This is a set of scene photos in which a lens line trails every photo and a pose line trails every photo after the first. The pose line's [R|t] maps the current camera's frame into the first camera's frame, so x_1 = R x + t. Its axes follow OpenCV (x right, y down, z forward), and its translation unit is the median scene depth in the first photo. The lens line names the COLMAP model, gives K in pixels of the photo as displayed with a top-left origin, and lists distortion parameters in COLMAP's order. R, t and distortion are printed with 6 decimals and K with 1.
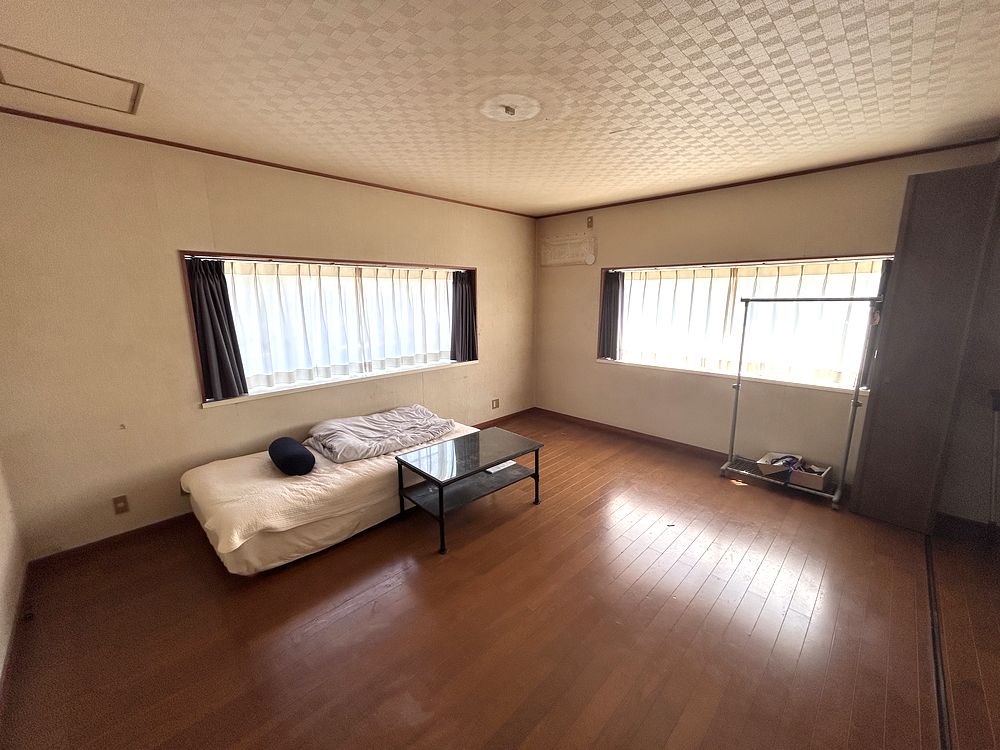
lens RADIAL K [[401.2, 0, 500.4], [0, 401.2, 376.4], [0, 0, 1]] dist [-0.001446, -0.000606]
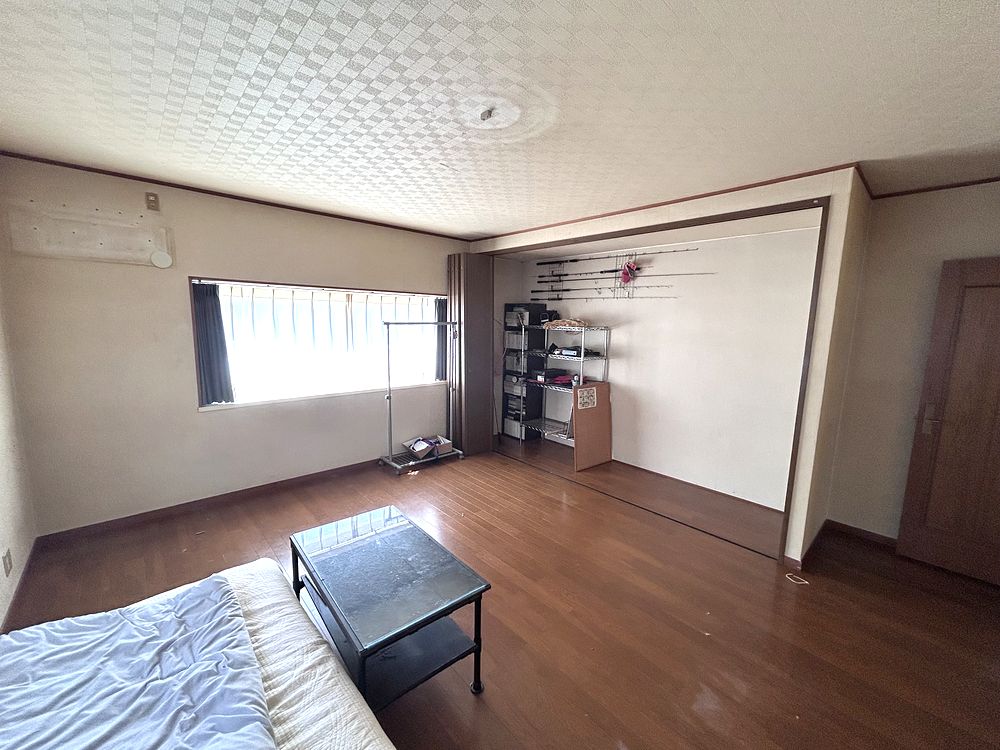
lens RADIAL K [[401.2, 0, 500.6], [0, 401.2, 373.8], [0, 0, 1]] dist [-0.001446, -0.000606]
pose [[0.046483, -0.128713, 0.990592, -0.476814], [0.177447, 0.976956, 0.118615, -0.106319], [-0.983032, 0.170264, 0.068251, 0.519589]]
